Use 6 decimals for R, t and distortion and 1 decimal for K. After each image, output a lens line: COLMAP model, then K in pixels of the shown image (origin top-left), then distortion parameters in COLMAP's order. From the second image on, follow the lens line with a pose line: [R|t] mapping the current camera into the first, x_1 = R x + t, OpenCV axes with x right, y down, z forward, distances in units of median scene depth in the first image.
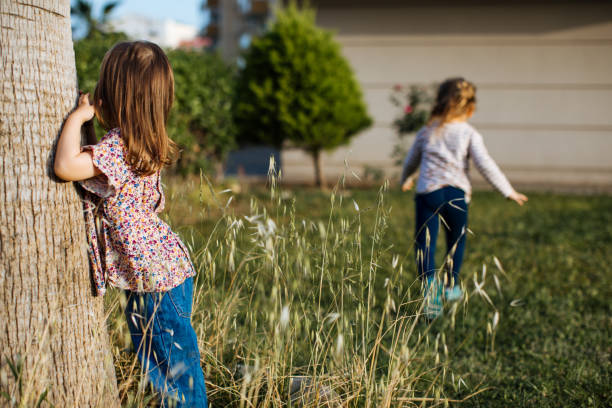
lens RADIAL K [[932.5, 0, 306.0], [0, 932.5, 204.0], [0, 0, 1]] dist [-0.139525, 0.095028]
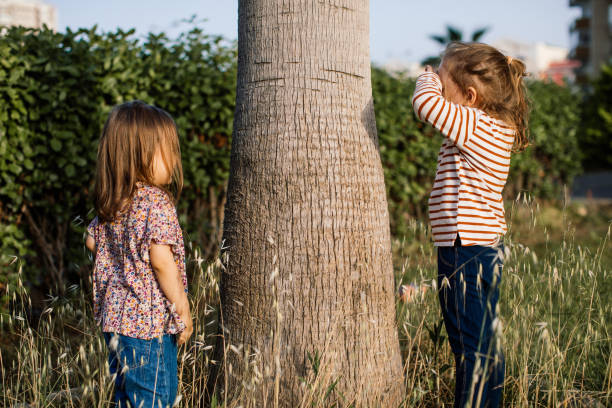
lens RADIAL K [[901.2, 0, 306.0], [0, 901.2, 204.0], [0, 0, 1]] dist [-0.140977, 0.121741]
pose [[0.919243, 0.009644, -0.393572, 0.082104], [-0.017589, 0.999708, -0.016584, -0.008416], [0.393297, 0.022167, 0.919144, -0.074766]]
